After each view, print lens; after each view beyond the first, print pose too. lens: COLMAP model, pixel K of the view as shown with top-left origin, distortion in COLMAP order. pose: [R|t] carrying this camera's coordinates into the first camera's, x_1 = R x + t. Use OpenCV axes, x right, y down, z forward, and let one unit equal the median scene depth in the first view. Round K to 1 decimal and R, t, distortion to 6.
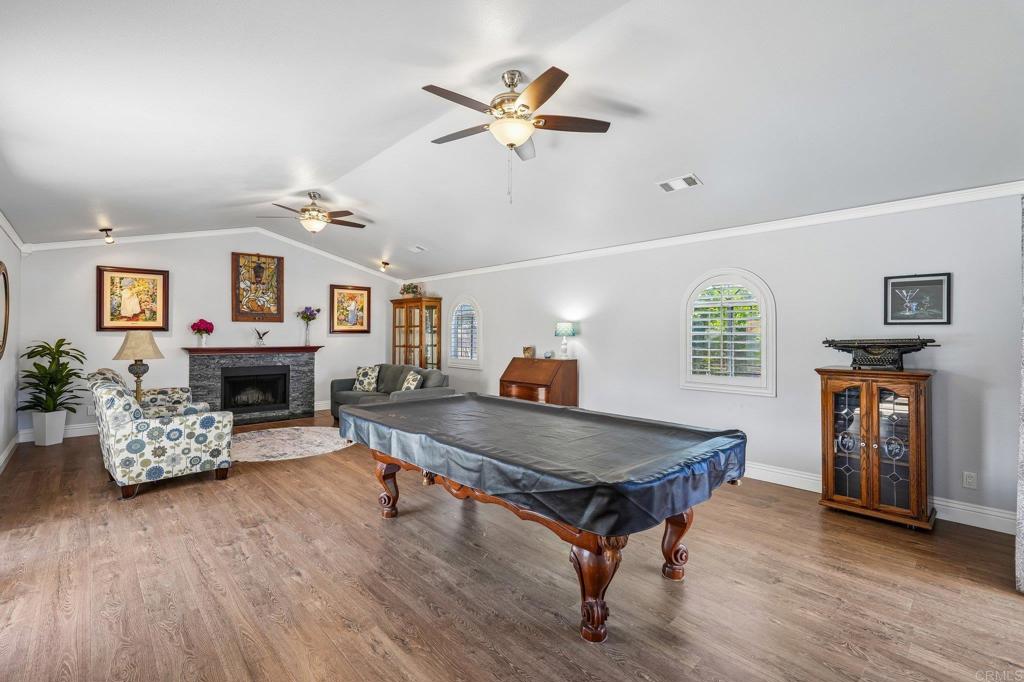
lens RADIAL K [[454.6, 0, 511.5], [0, 454.6, 336.4], [0, 0, 1]] dist [-0.008984, 0.005052]
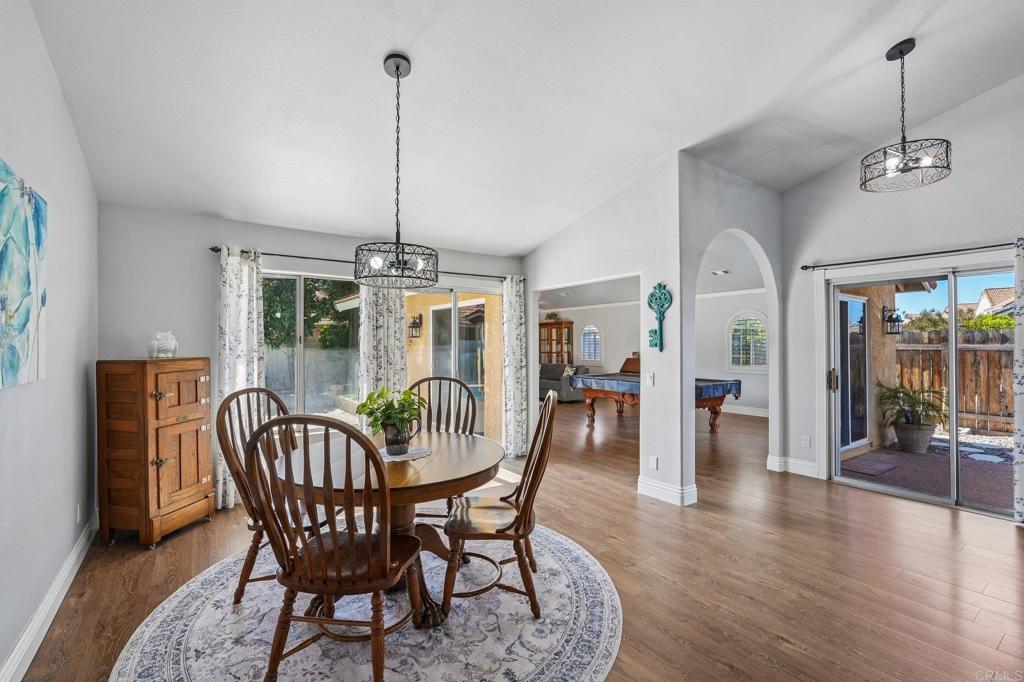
lens RADIAL K [[454.6, 0, 512.6], [0, 454.6, 343.3], [0, 0, 1]] dist [-0.008984, 0.005052]
pose [[0.990617, -0.011746, -0.136162, -0.149078], [0.011416, 0.999930, -0.003208, -0.007034], [0.136191, 0.001623, 0.990681, -0.598973]]
